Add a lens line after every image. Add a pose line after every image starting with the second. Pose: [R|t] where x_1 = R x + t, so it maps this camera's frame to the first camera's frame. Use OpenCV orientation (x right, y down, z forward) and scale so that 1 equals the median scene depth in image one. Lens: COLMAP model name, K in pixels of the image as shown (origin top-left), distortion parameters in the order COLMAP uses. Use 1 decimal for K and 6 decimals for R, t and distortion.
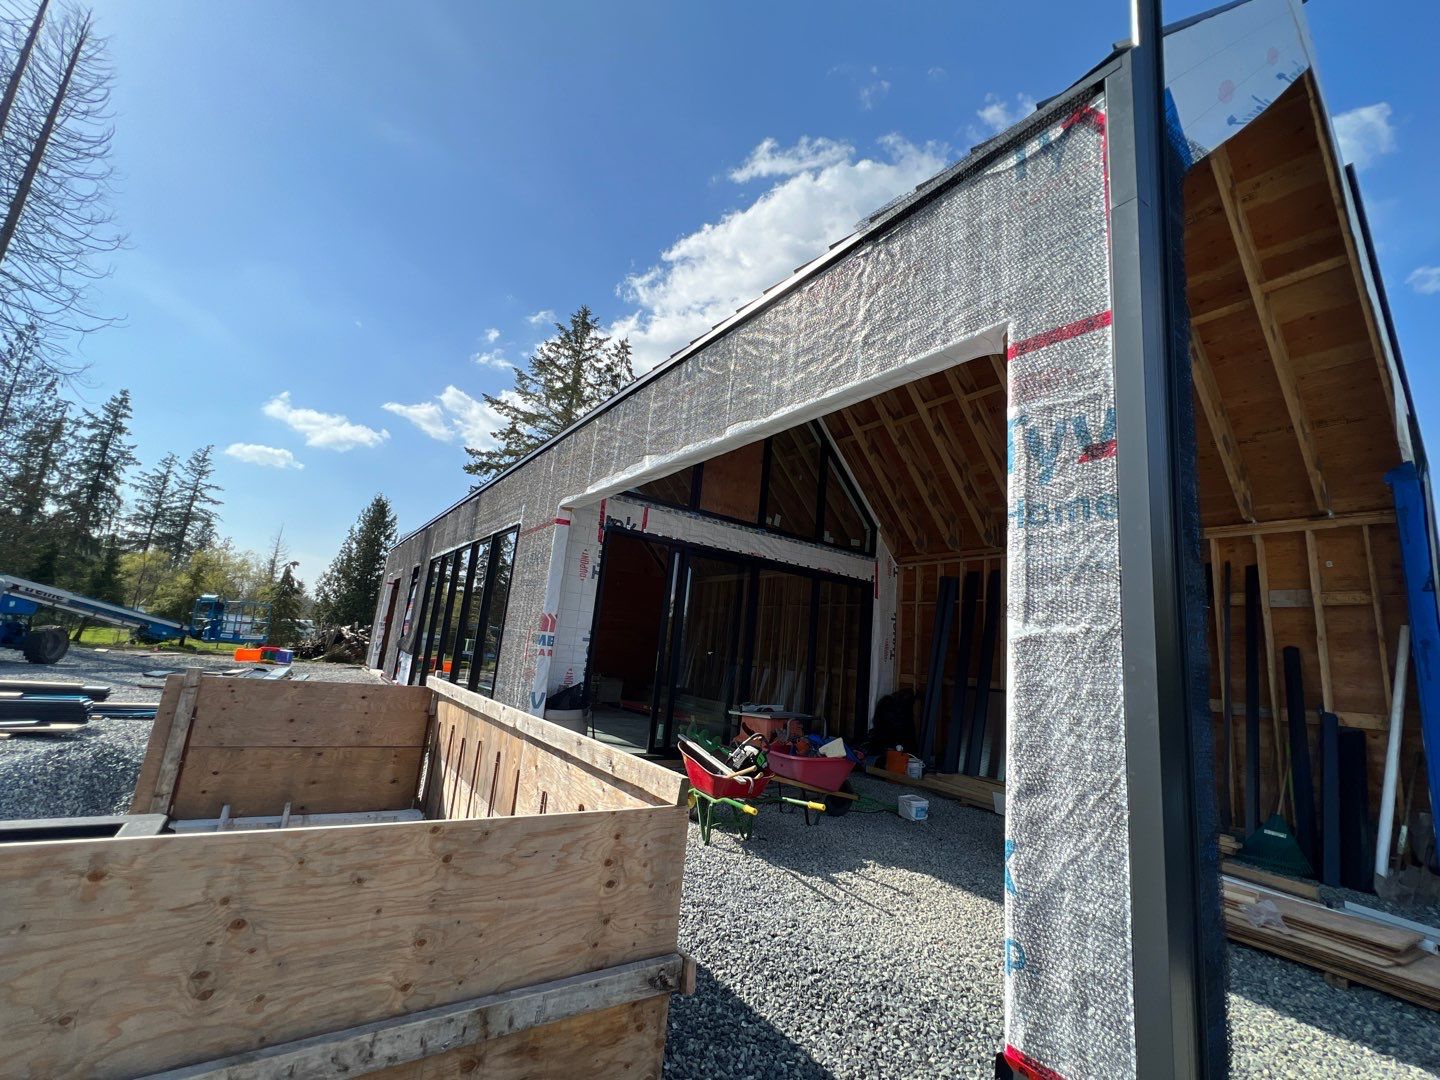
lens RADIAL K [[600.4, 0, 720.0], [0, 600.4, 540.0], [0, 0, 1]] dist [0.000220, 0.000012]
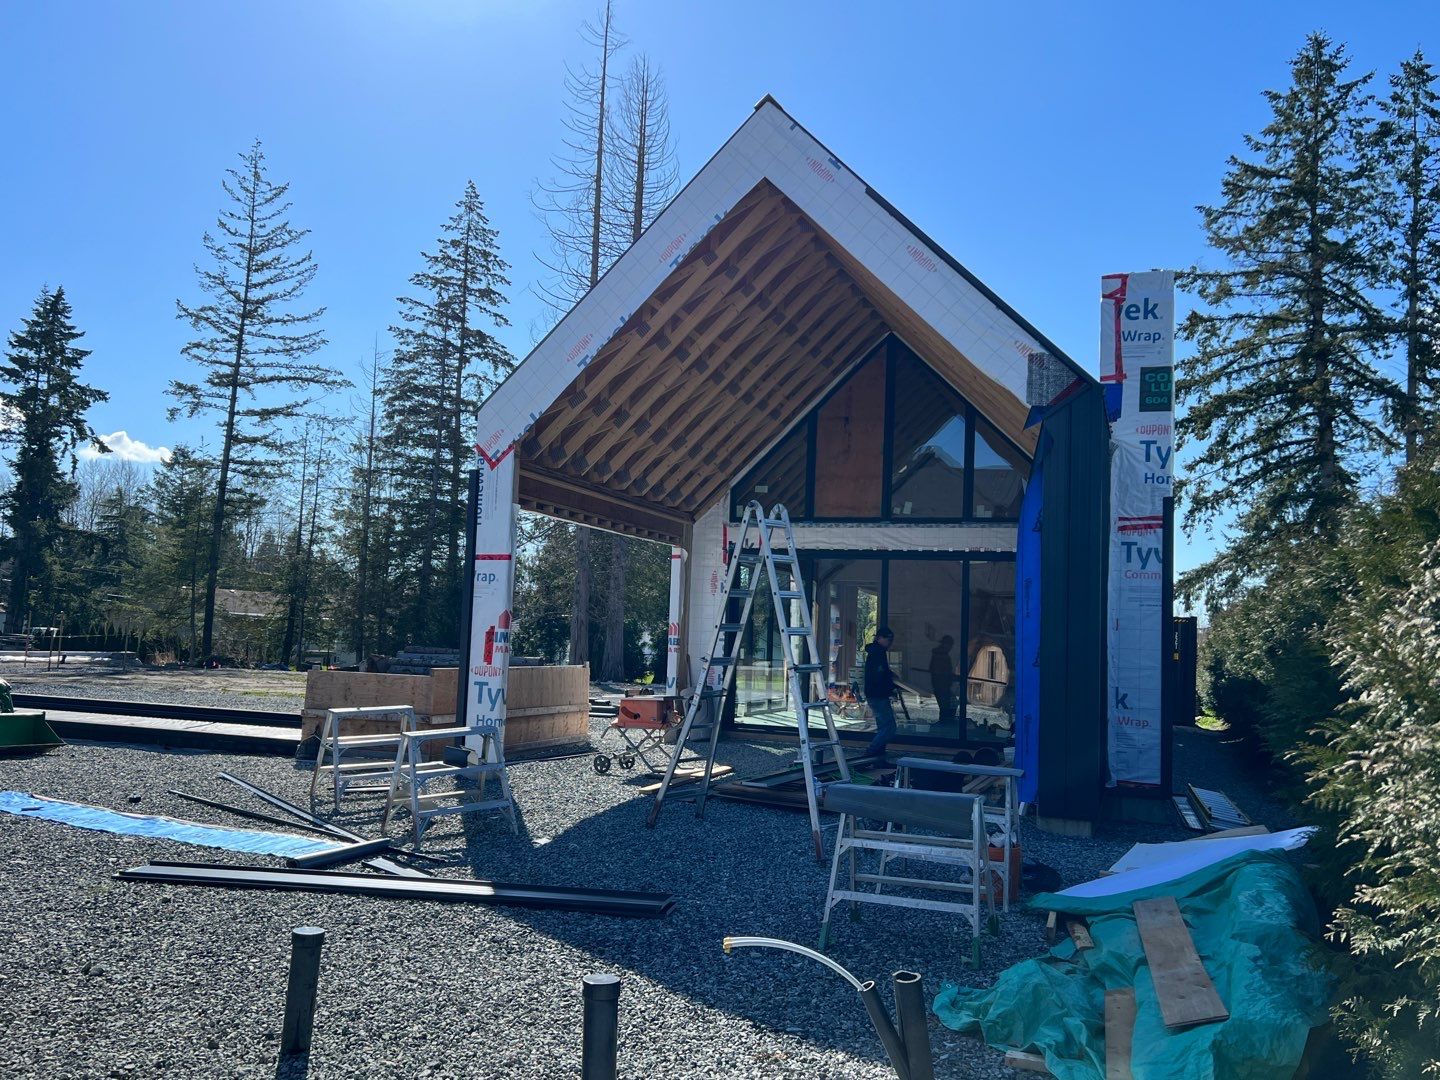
lens RADIAL K [[1057.7, 0, 720.0], [0, 1057.7, 540.0], [0, 0, 1]] dist [0.055689, 0.004906]
pose [[0.603153, -0.146482, -0.784059, 1.292990], [0.170581, 0.983939, -0.052602, 0.059032], [0.779171, -0.102018, 0.618453, -0.326370]]
